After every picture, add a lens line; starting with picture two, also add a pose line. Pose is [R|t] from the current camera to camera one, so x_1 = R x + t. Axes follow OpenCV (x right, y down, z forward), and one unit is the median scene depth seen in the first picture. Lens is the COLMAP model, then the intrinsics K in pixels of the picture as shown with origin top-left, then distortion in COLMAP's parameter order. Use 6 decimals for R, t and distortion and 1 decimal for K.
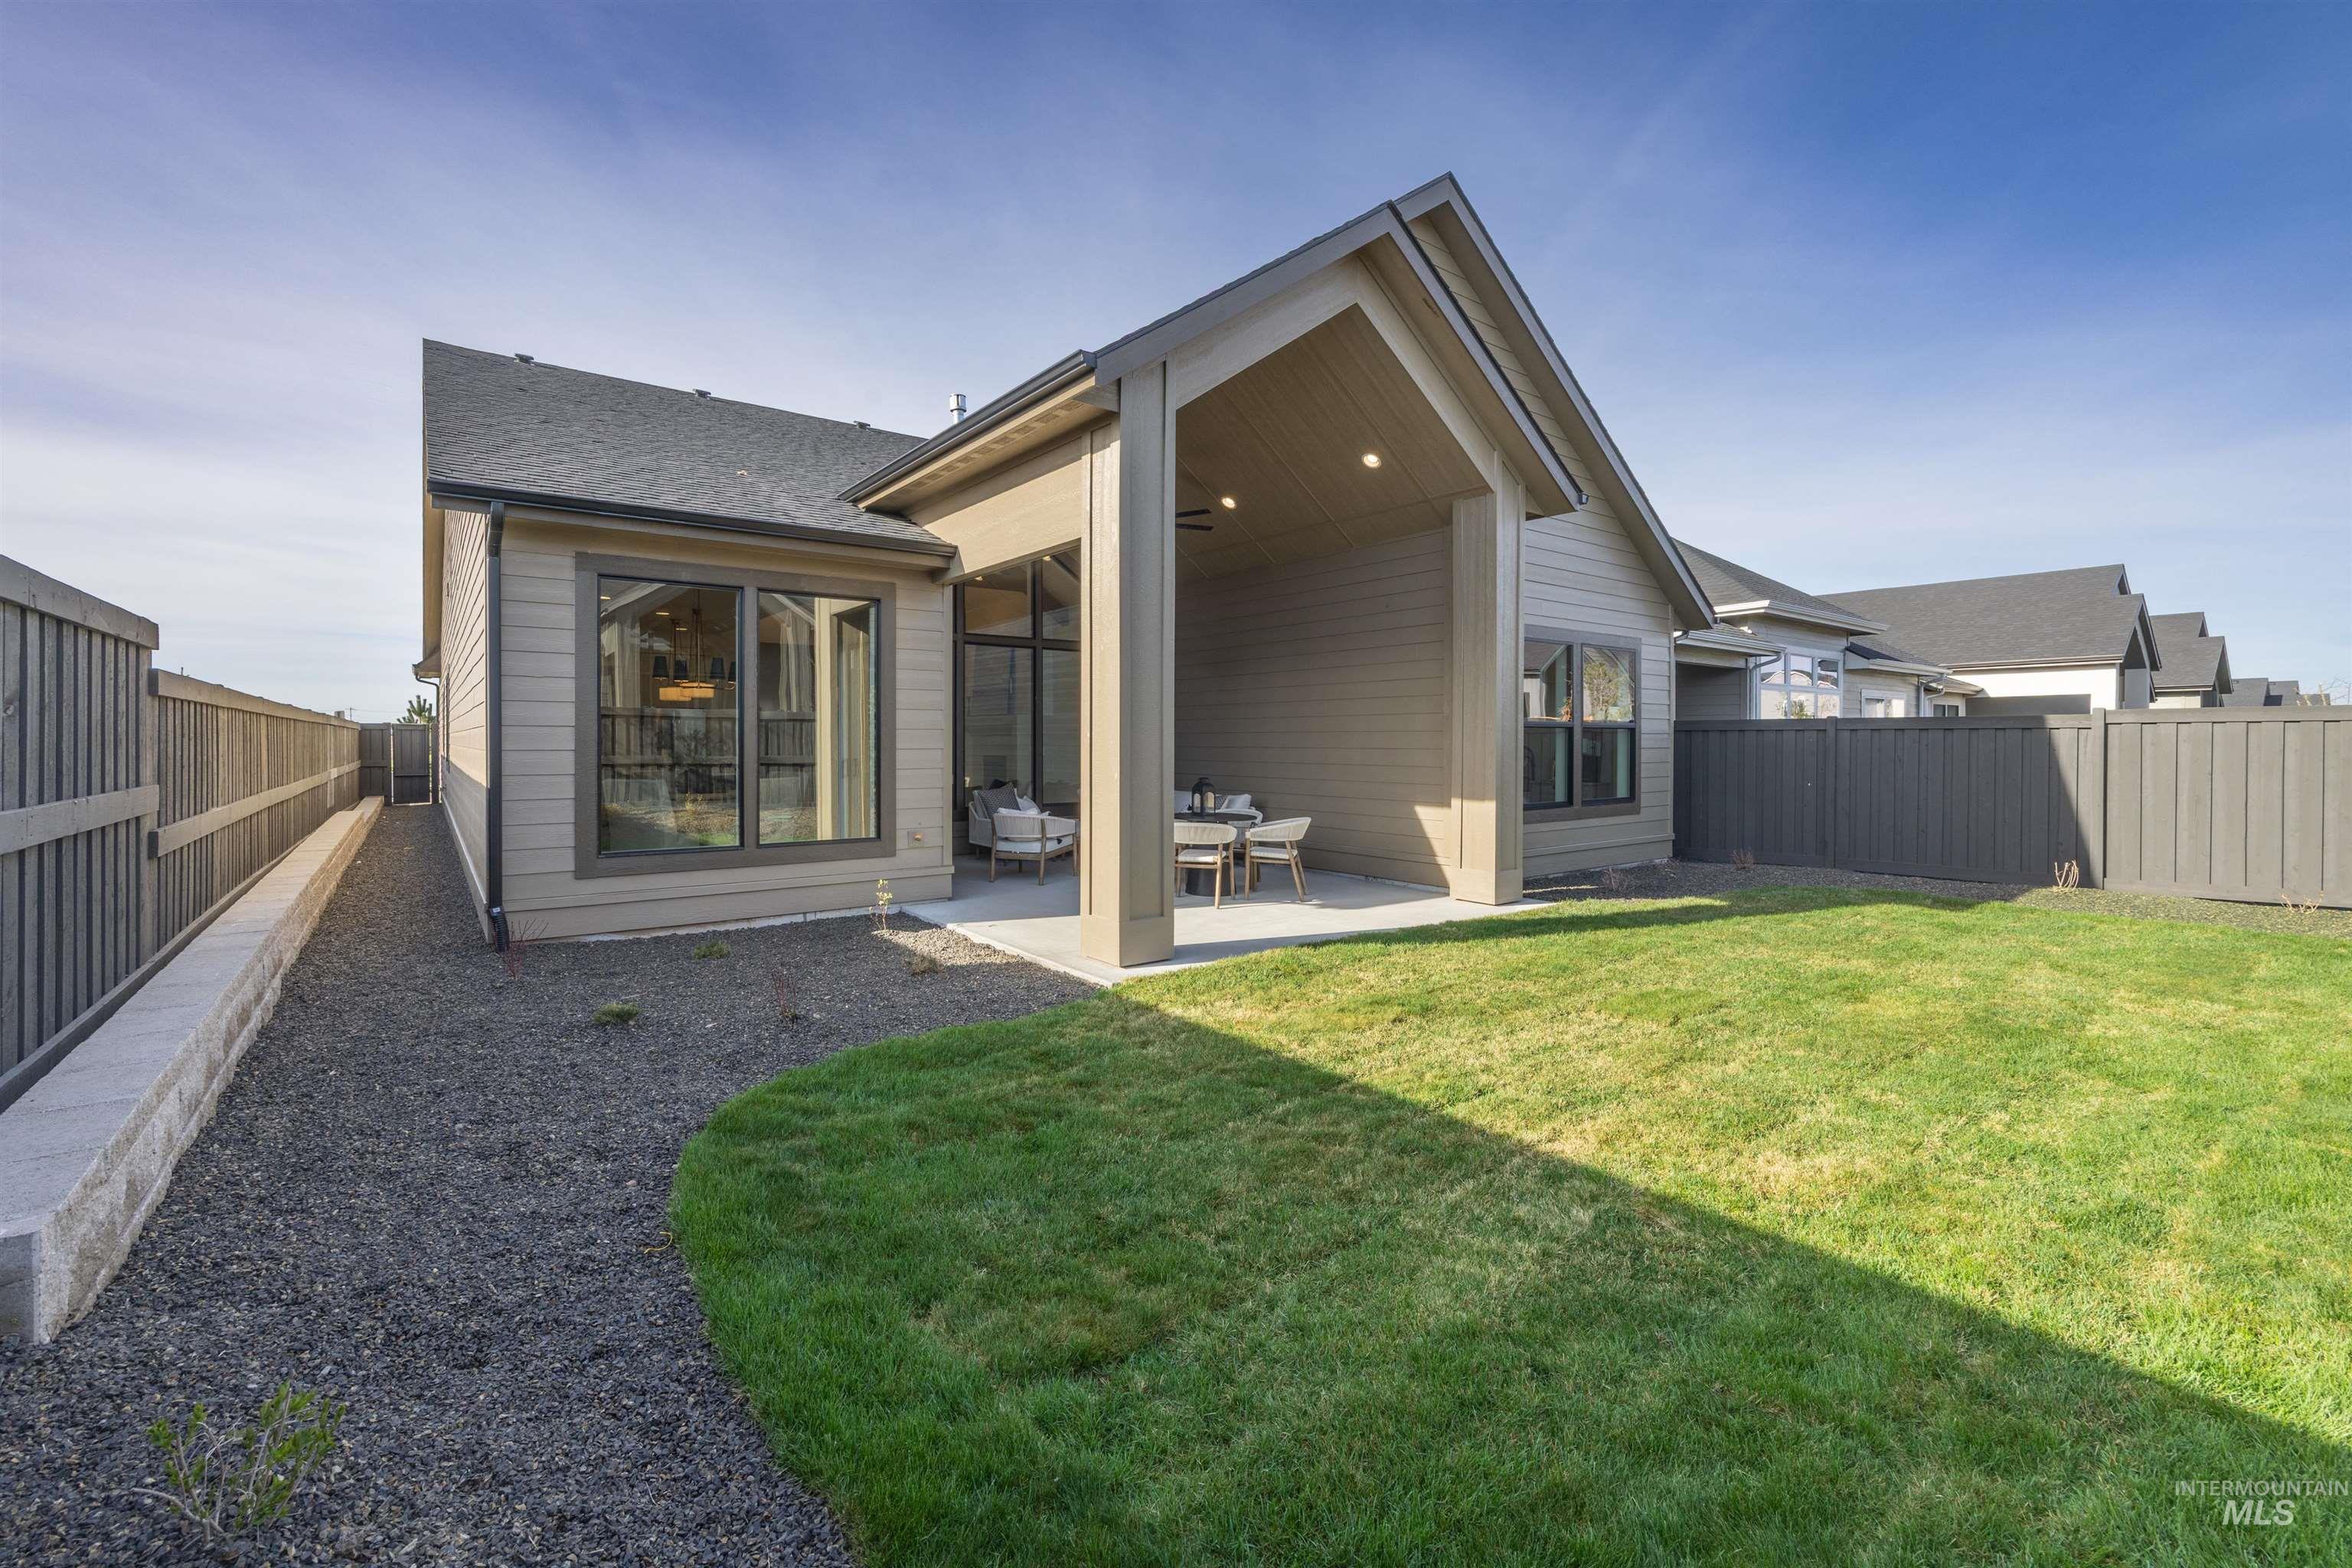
lens RADIAL K [[980.2, 0, 1176.0], [0, 980.2, 784.0], [0, 0, 1]] dist [-0.000012, -0.000011]
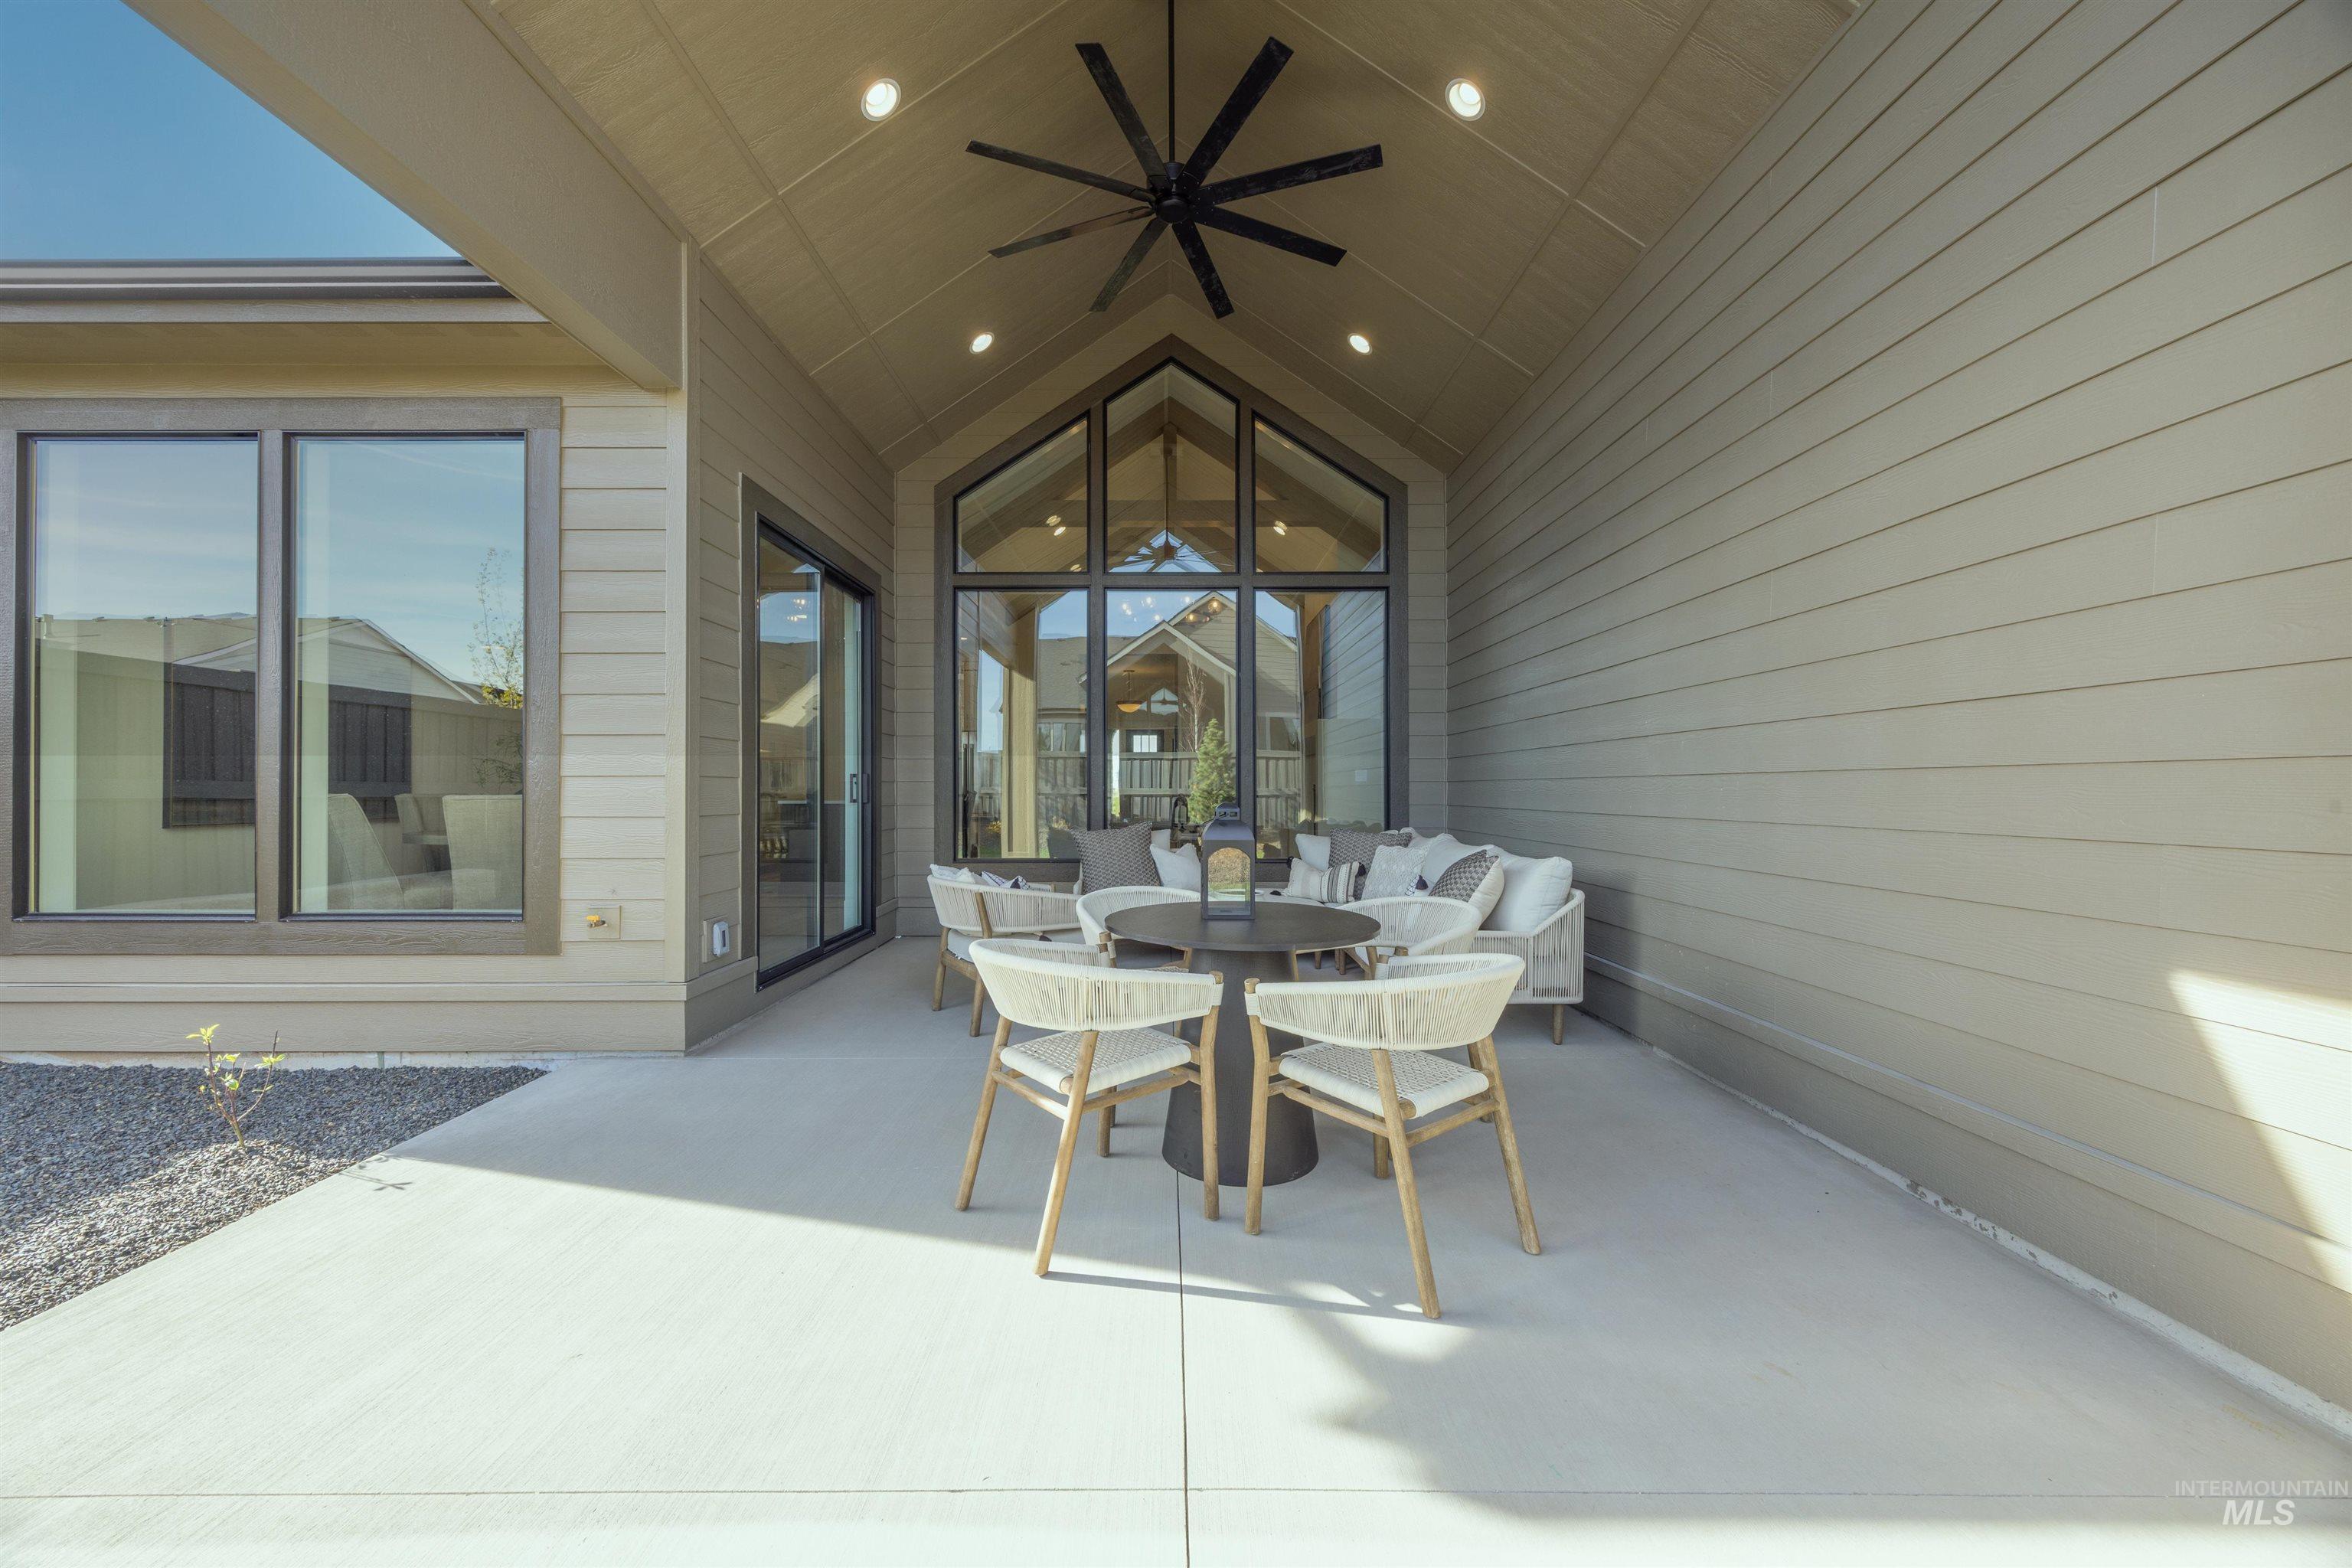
lens RADIAL K [[899.8, 0, 1176.0], [0, 899.8, 784.0], [0, 0, 1]] dist [-0.000702, -0.000084]
pose [[0.793092, -0.004578, -0.609084, 0.213829], [-0.025602, 0.998837, -0.040844, -0.000041], [0.608563, 0.047986, 0.792053, 0.776946]]
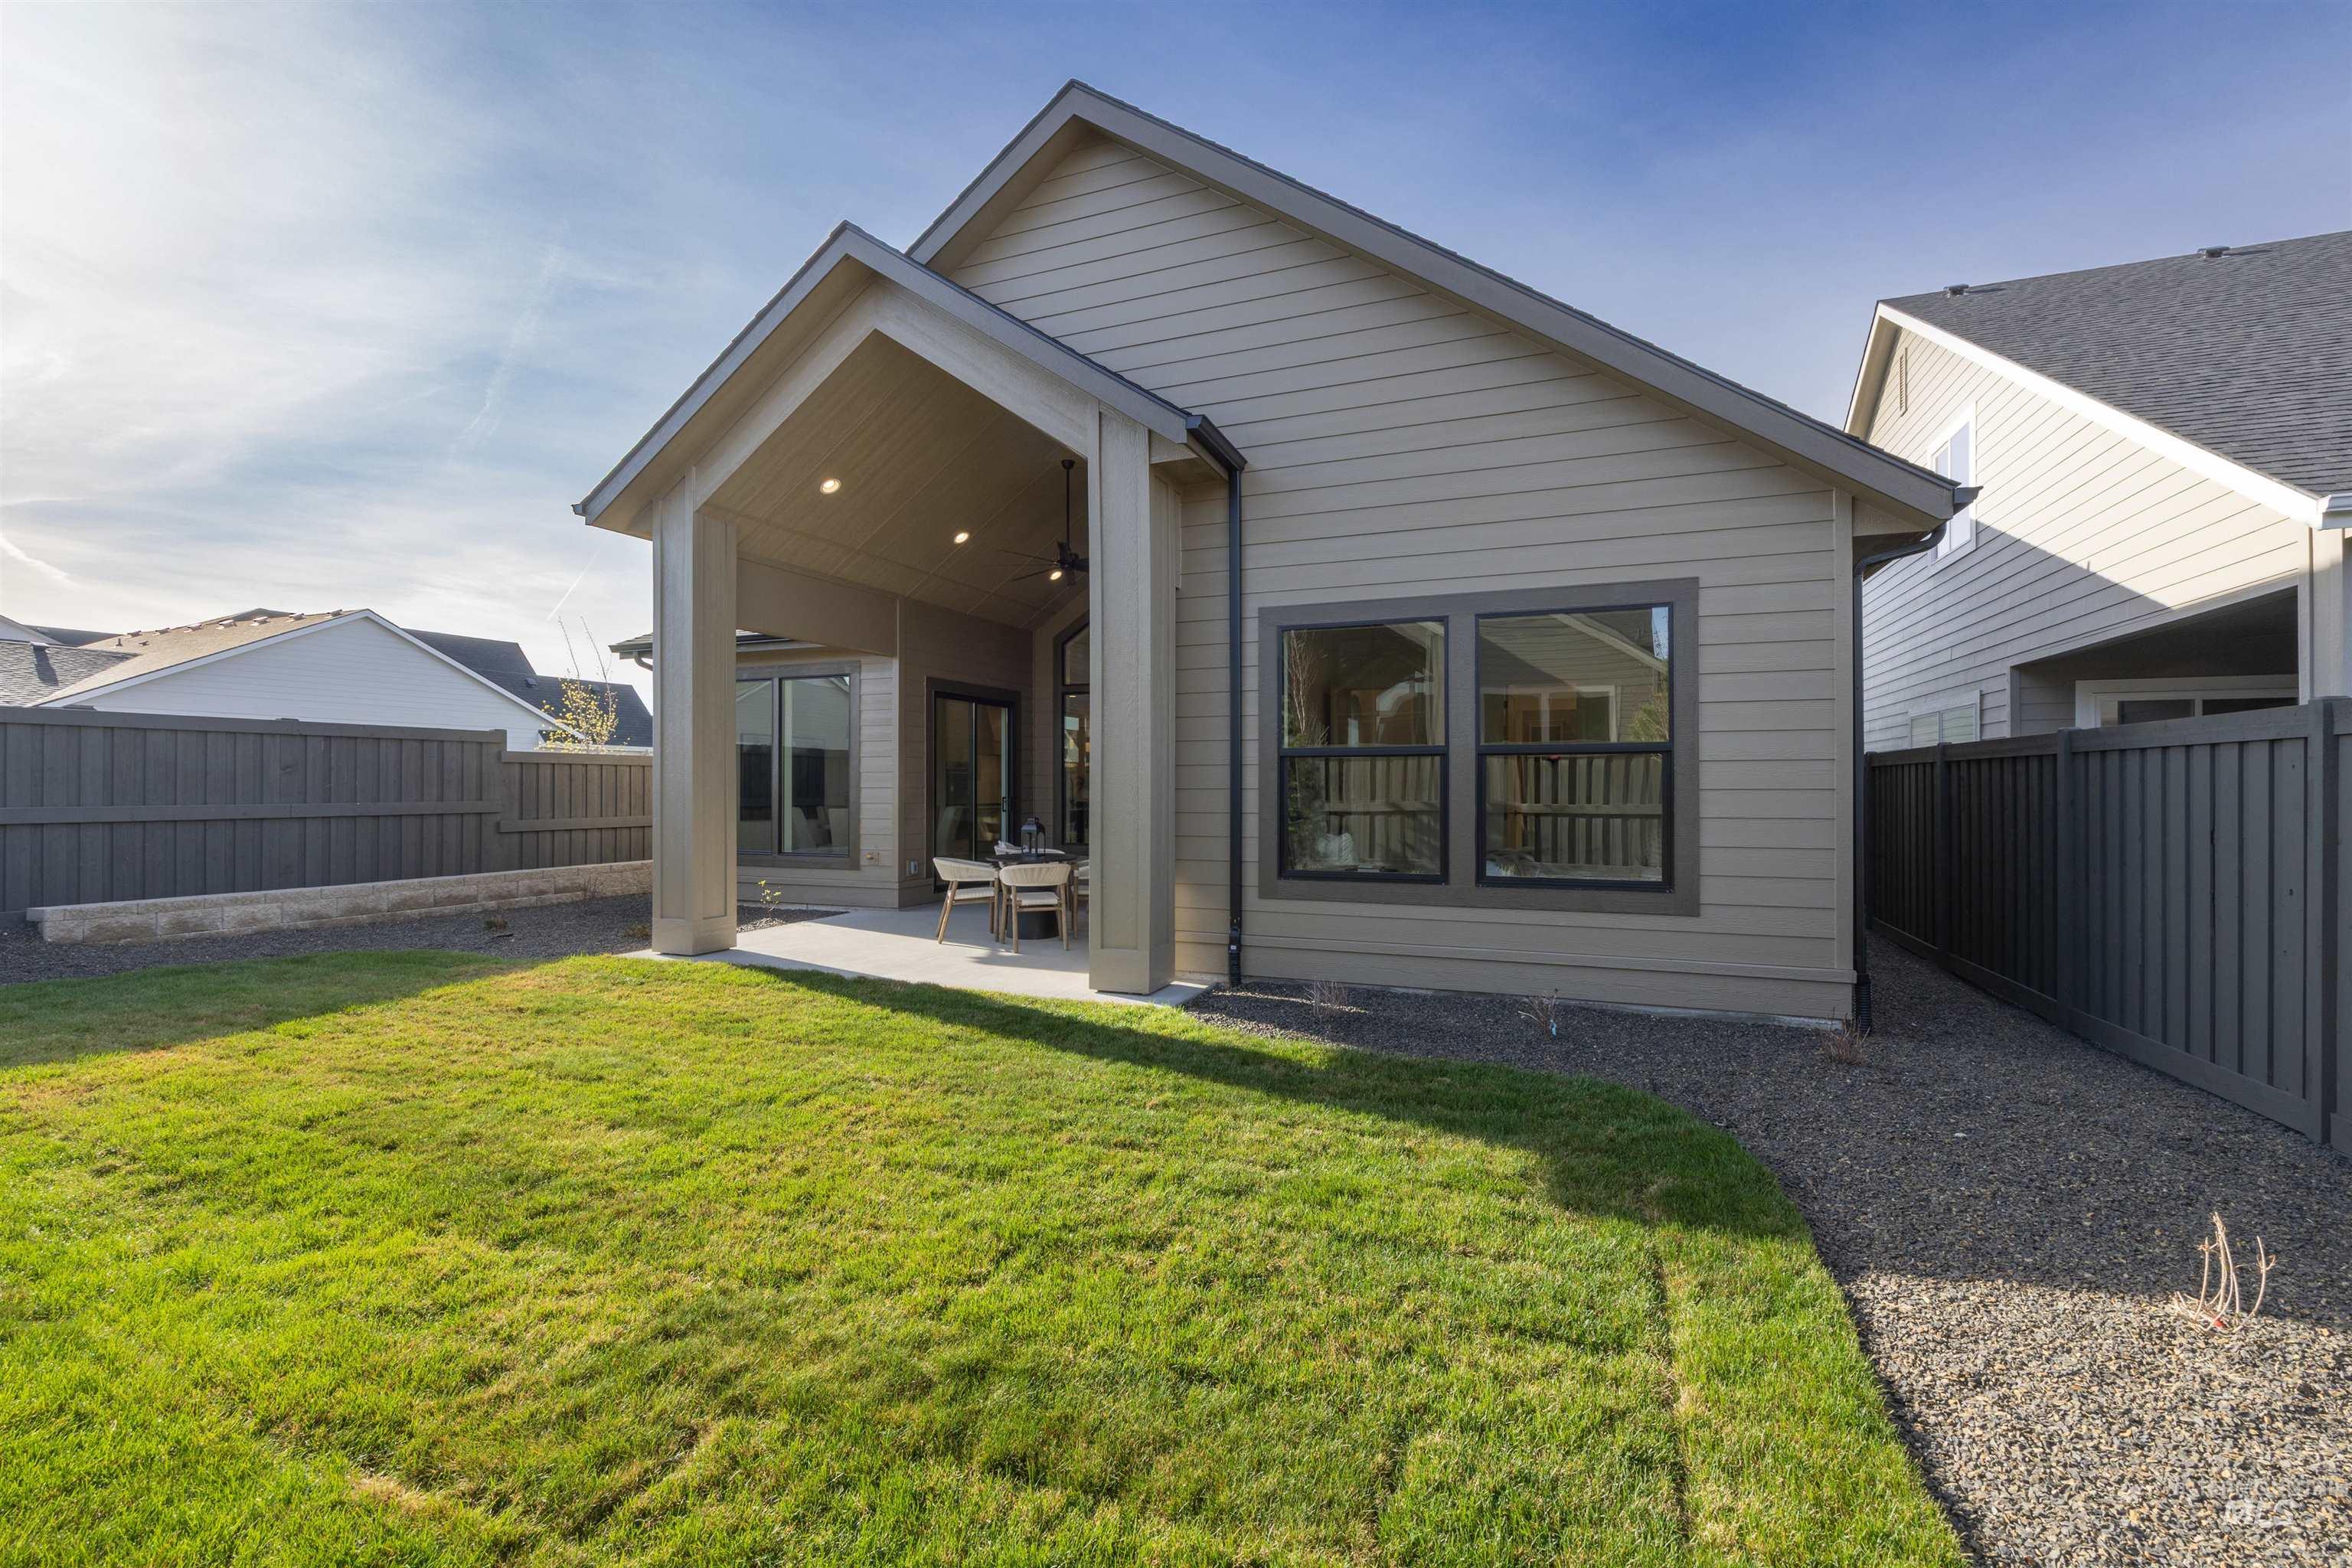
lens RADIAL K [[980.2, 0, 1176.0], [0, 980.2, 784.0], [0, 0, 1]] dist [-0.000012, -0.000011]
pose [[0.505597, -0.001268, -0.862769, 0.981079], [-0.037904, 0.999001, -0.023680, -0.023591], [0.861937, 0.044675, 0.505044, 0.656456]]
